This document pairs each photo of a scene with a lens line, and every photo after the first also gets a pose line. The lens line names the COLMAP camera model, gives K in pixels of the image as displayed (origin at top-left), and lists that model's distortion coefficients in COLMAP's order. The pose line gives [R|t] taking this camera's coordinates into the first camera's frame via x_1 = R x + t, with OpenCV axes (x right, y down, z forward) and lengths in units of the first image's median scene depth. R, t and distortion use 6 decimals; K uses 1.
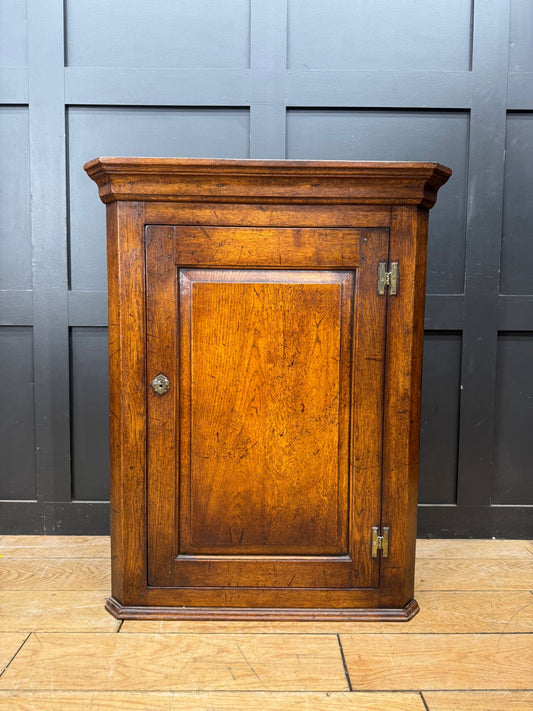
lens RADIAL K [[523.3, 0, 264.5], [0, 523.3, 360.9], [0, 0, 1]] dist [-0.004252, -0.002846]
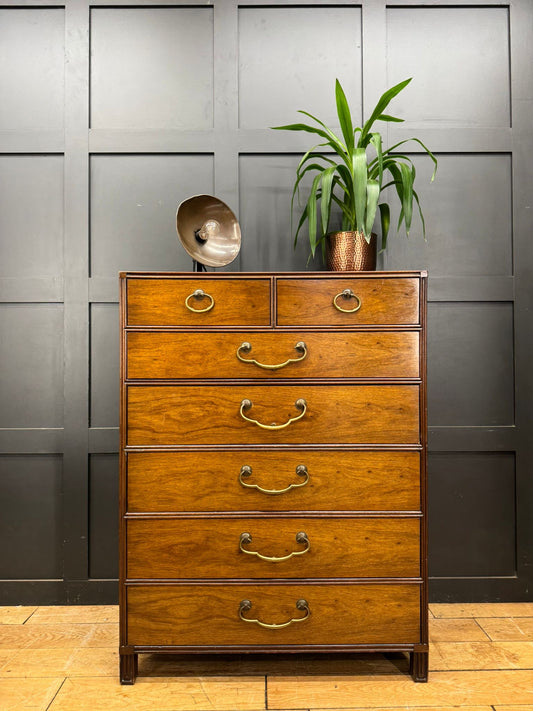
lens RADIAL K [[523.6, 0, 268.2], [0, 523.6, 353.0], [0, 0, 1]] dist [0.009632, -0.014165]
pose [[0.999878, -0.013728, 0.007386, 0.143146], [0.014326, 0.996006, -0.088130, -0.272026], [-0.006147, 0.088226, 0.996082, -0.596426]]
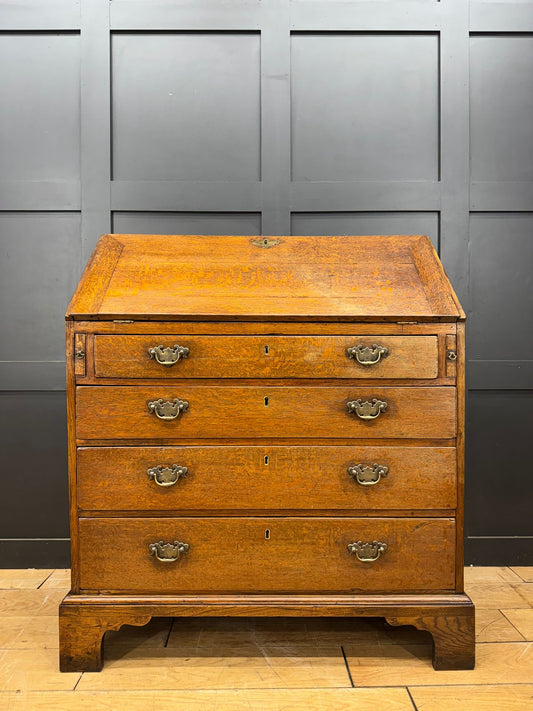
lens RADIAL K [[523.3, 0, 264.4], [0, 523.3, 357.5], [0, 0, 1]] dist [-0.004252, -0.002846]
pose [[0.999891, -0.011652, 0.009042, -0.045979], [0.012176, 0.998107, -0.060289, -0.086078], [-0.008322, 0.060393, 0.998140, -0.272984]]
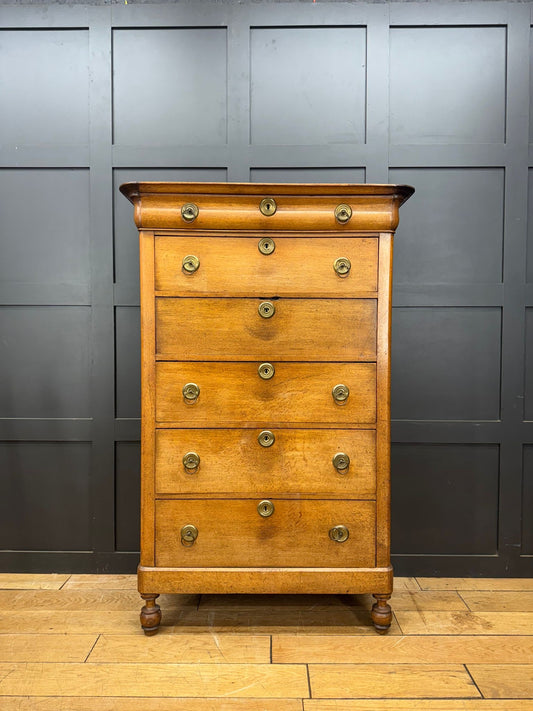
lens RADIAL K [[523.6, 0, 266.3], [0, 523.6, 355.6], [0, 0, 1]] dist [0.009632, -0.014165]
pose [[0.999901, -0.005741, -0.012808, 0.146144], [0.005255, 0.999278, -0.037623, -0.349901], [0.013014, 0.037552, 0.999210, -0.793689]]
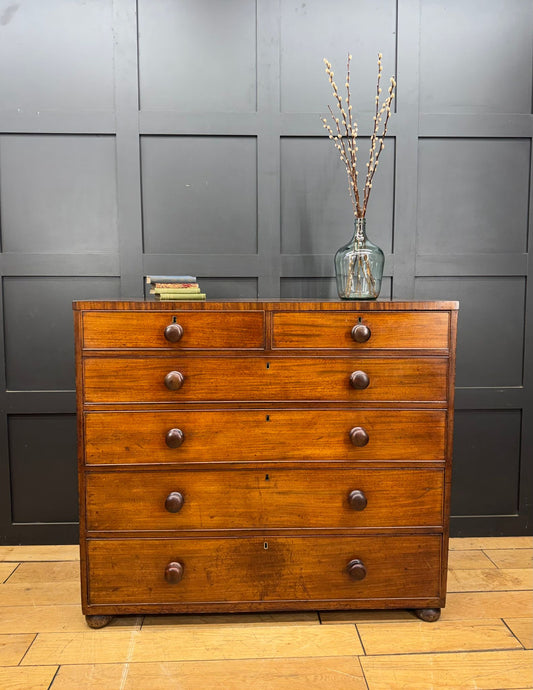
lens RADIAL K [[536.5, 0, 266.4], [0, 536.5, 338.1], [0, 0, 1]] dist [0.023379, -0.028725]
pose [[0.999191, -0.014719, 0.037417, -0.086025], [0.014472, 0.999872, 0.006868, -0.395547], [-0.037513, -0.006320, 0.999276, -0.860473]]
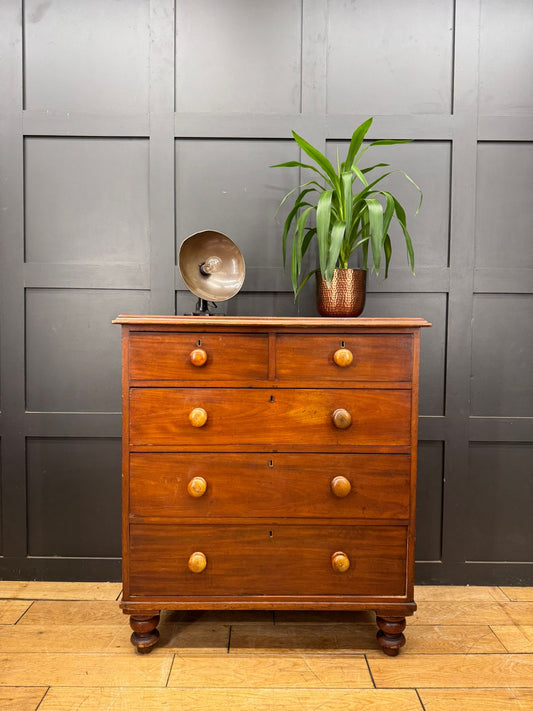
lens RADIAL K [[523.6, 0, 263.5], [0, 523.6, 354.9], [0, 0, 1]] dist [0.009632, -0.014165]
pose [[0.999999, 0.001063, 0.000638, -0.166976], [-0.001044, 0.999566, -0.029431, -0.337416], [-0.000669, 0.029430, 0.999567, -0.618030]]
